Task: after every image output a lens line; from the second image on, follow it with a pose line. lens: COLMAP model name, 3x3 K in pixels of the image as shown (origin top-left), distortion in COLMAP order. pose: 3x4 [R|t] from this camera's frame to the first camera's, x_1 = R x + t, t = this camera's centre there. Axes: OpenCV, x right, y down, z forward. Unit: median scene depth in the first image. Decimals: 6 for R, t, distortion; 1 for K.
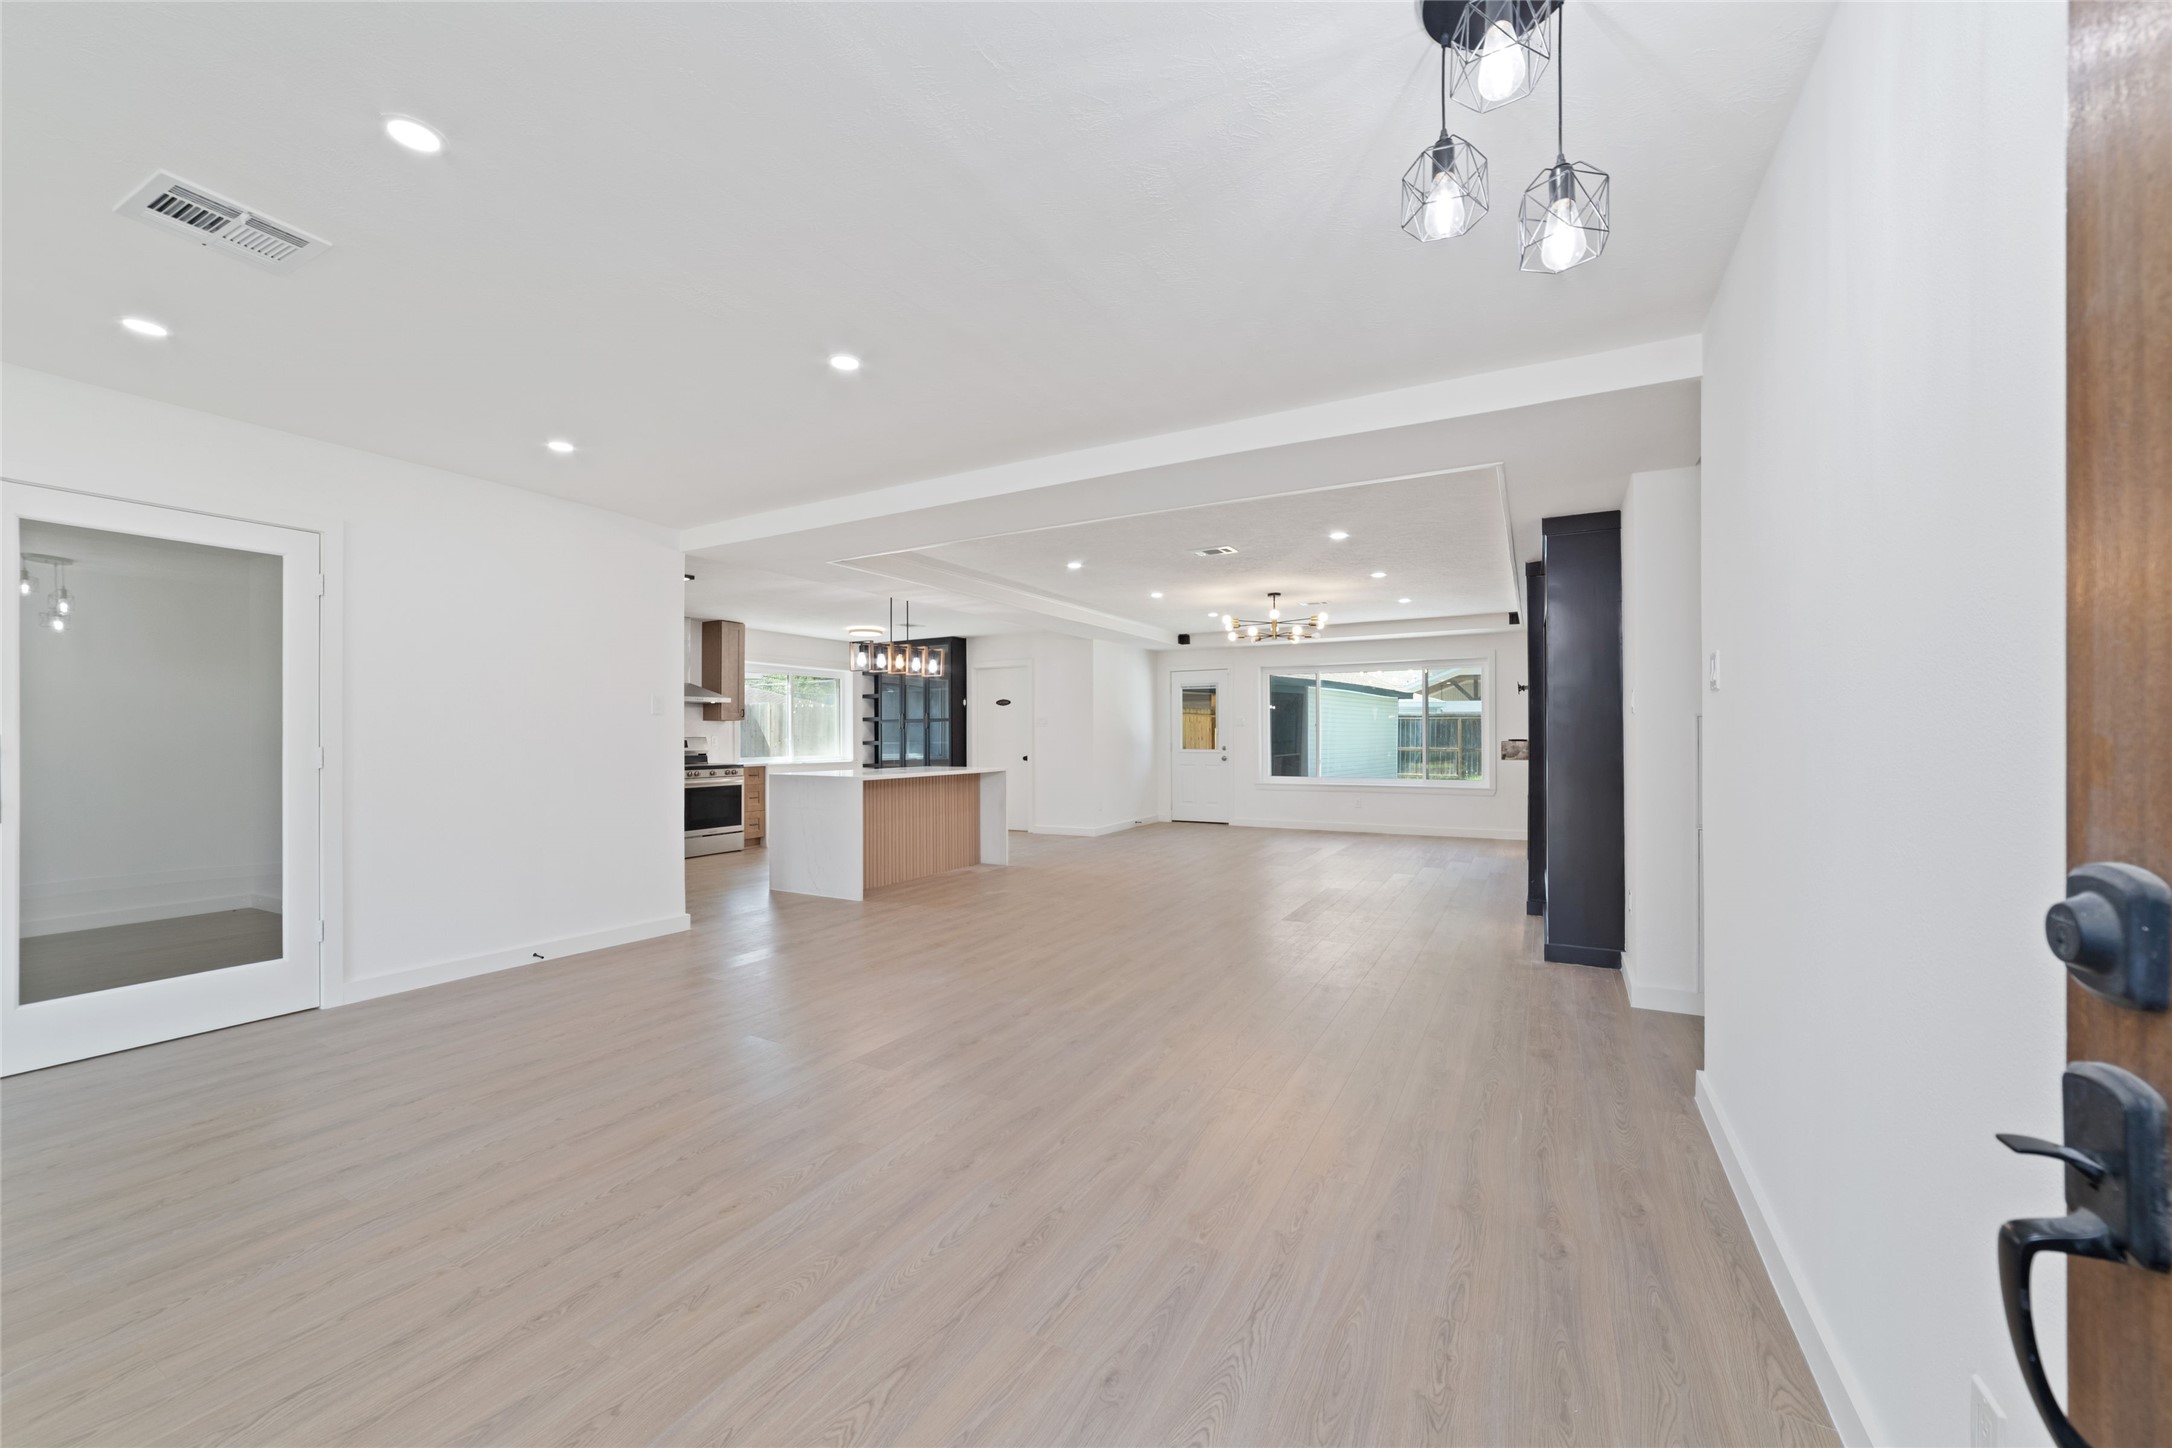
lens RADIAL K [[840.0, 0, 1092.3], [0, 840.0, 733.8], [0, 0, 1]] dist [-0.017096, 0.004899]
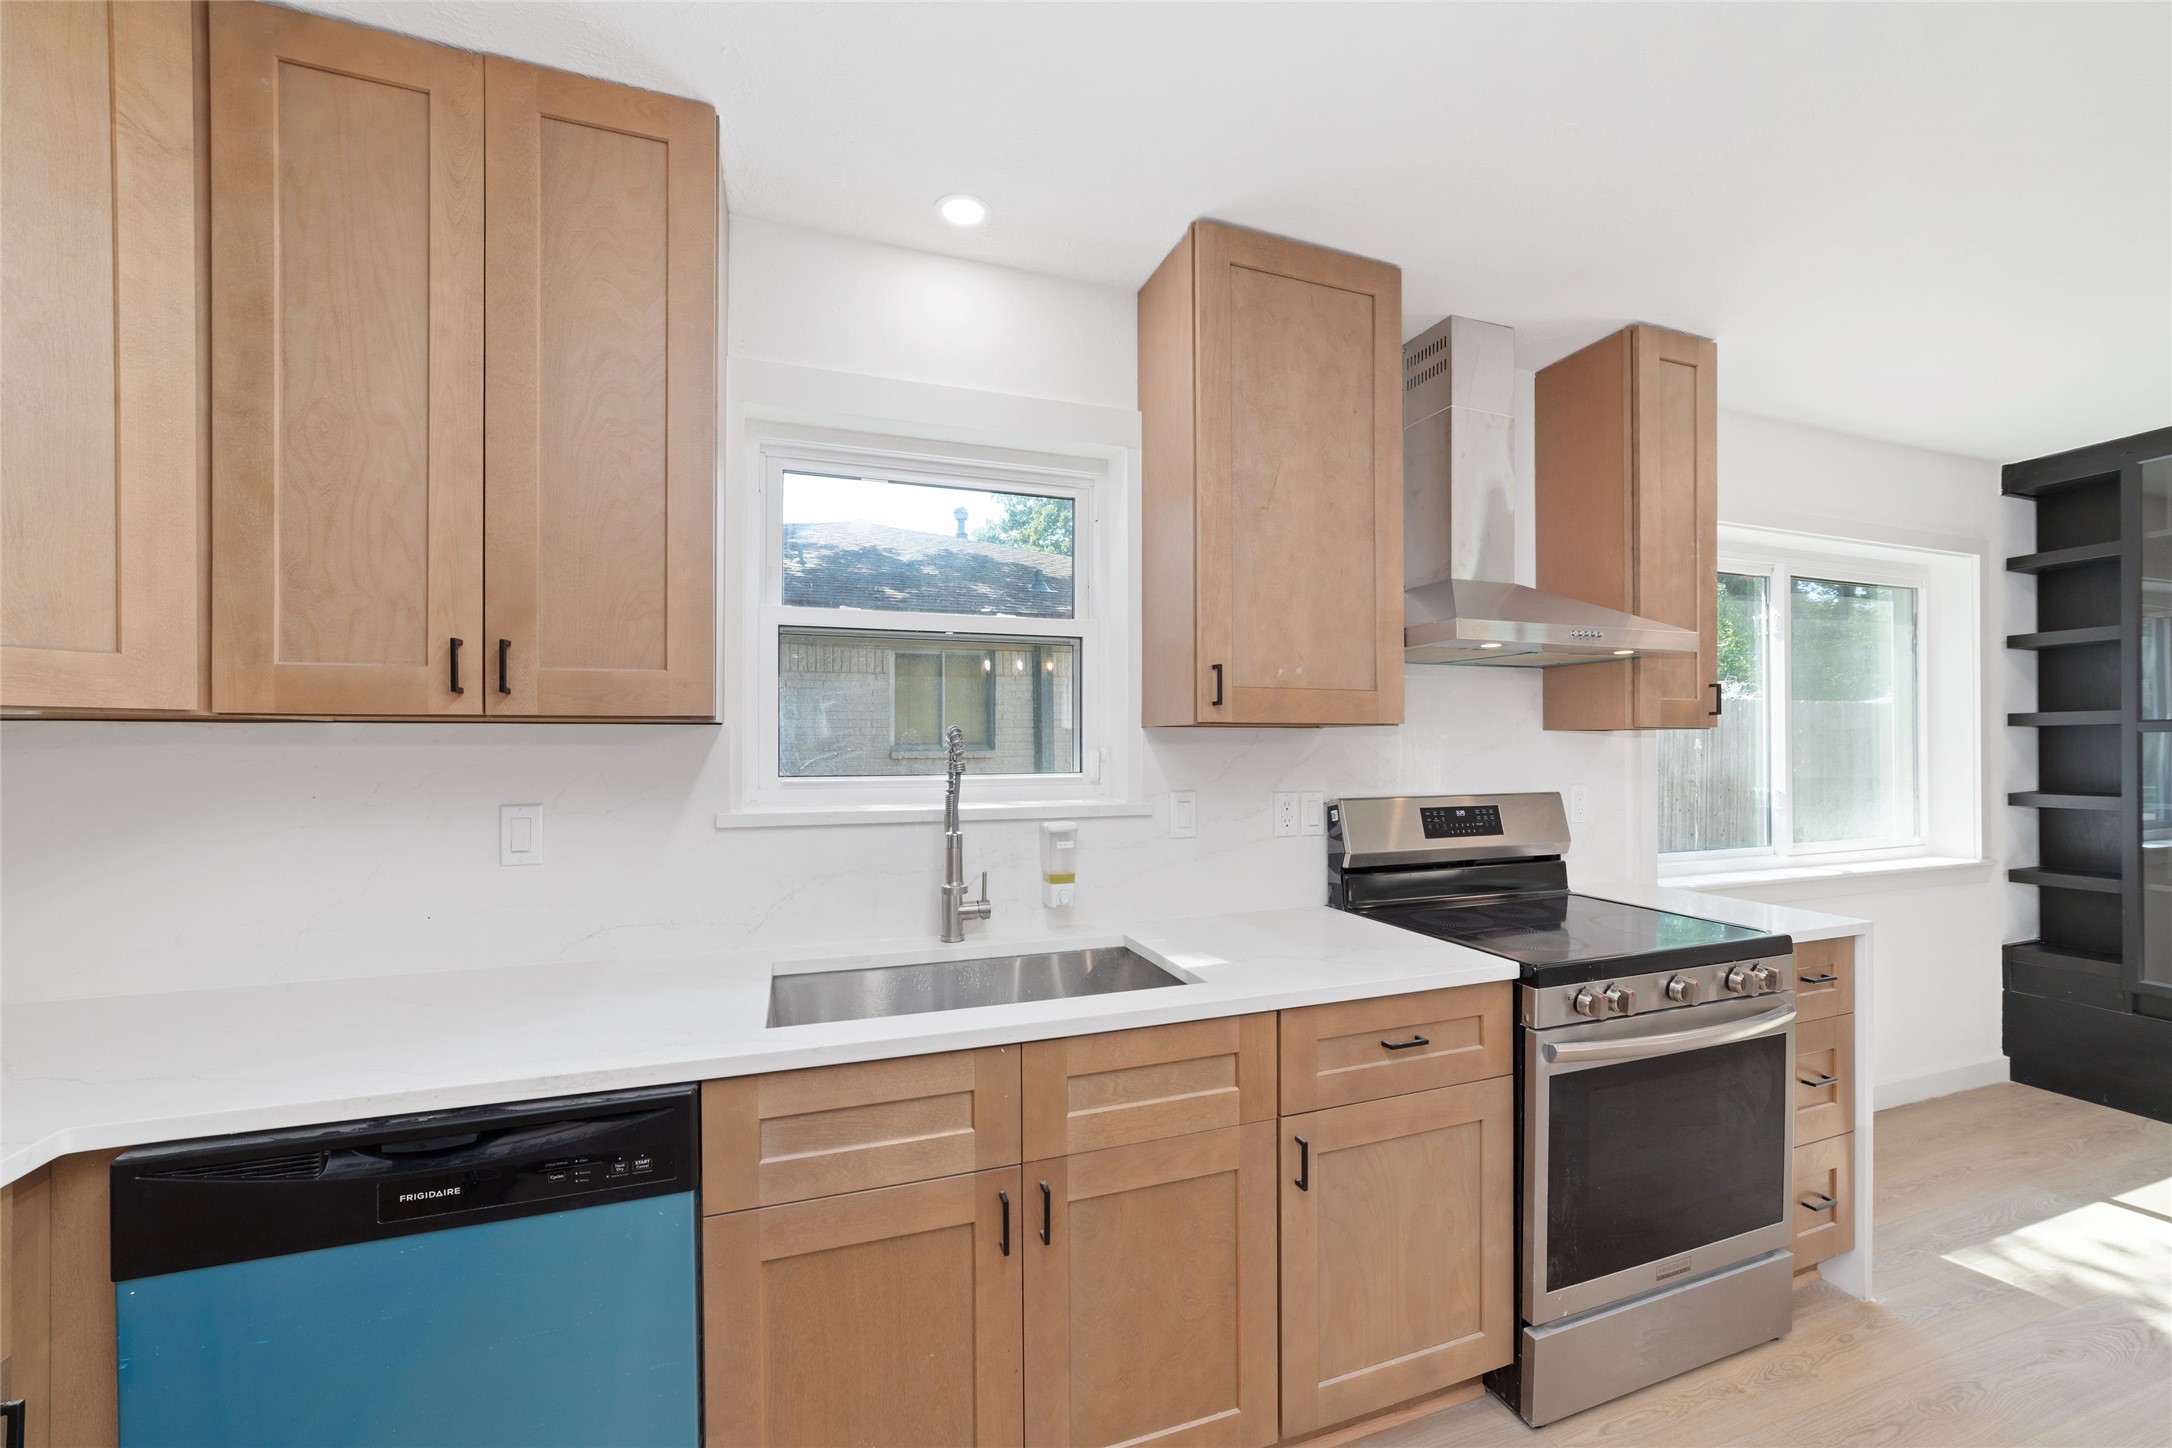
lens RADIAL K [[840.0, 0, 1095.6], [0, 840.0, 743.2], [0, 0, 1]] dist [-0.017096, 0.004899]
pose [[0.743036, 0.011282, -0.669157, -0.330438], [-0.002179, 0.999893, 0.014439, -0.012160], [0.669248, -0.009271, 0.742981, 0.591949]]
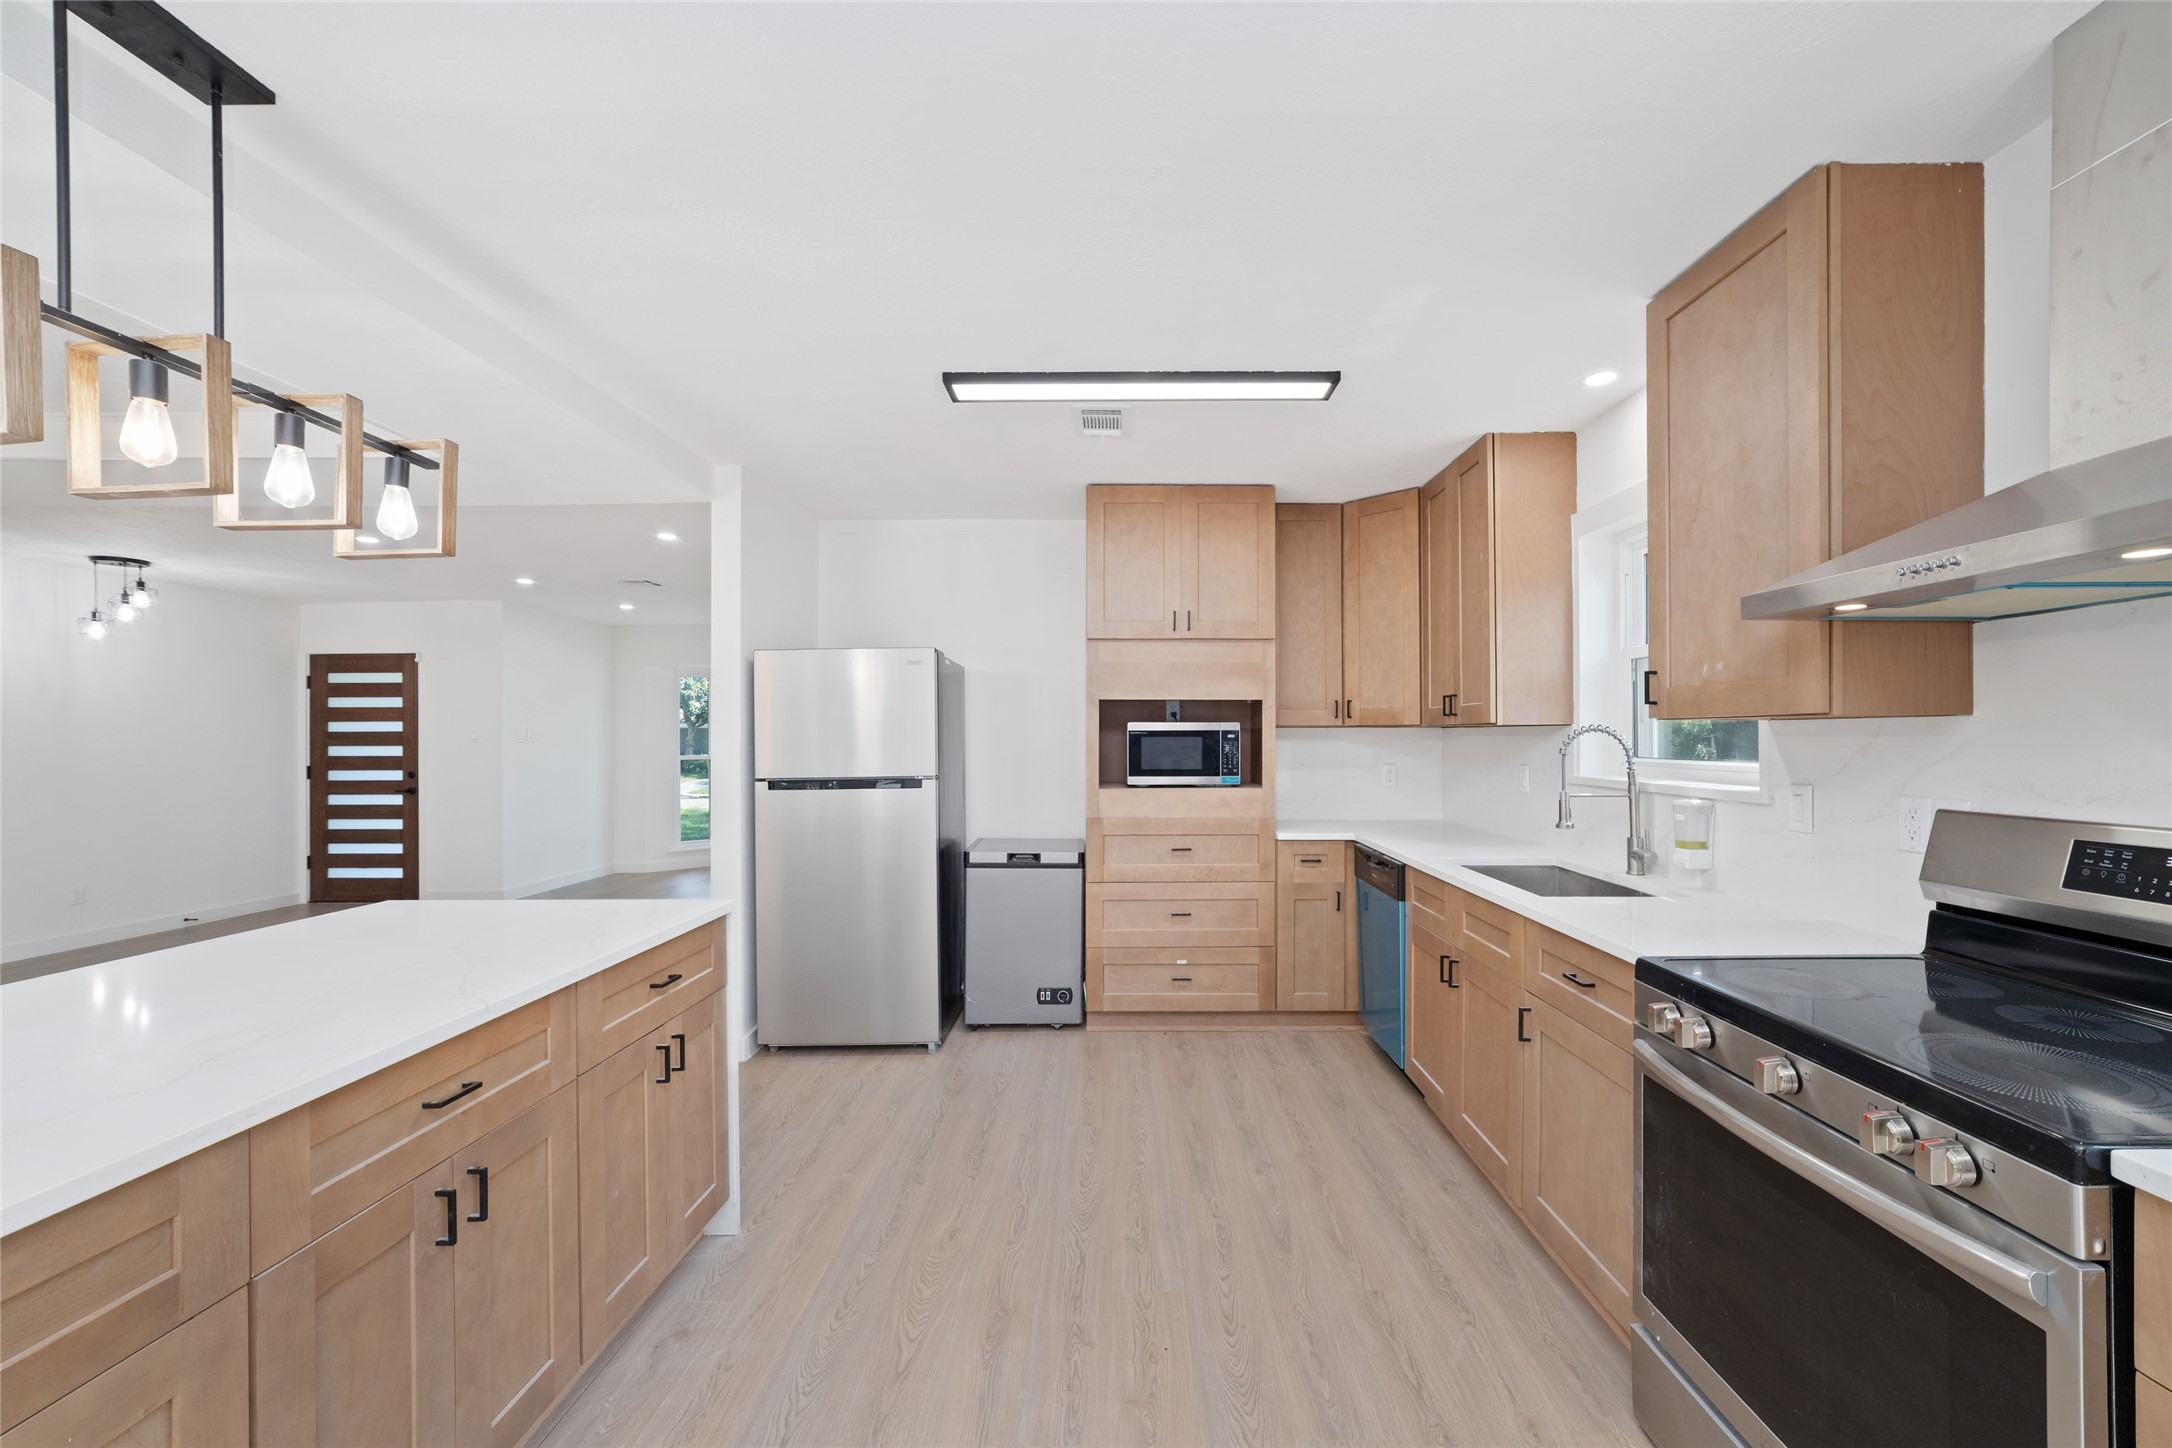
lens RADIAL K [[840.0, 0, 1125.4], [0, 840.0, 736.2], [0, 0, 1]] dist [-0.017096, 0.004899]
pose [[-0.878776, 0.008089, -0.477166, -0.220127], [0.010347, 0.999944, -0.002105, -0.010522], [0.477122, -0.006787, -0.878811, 0.841791]]
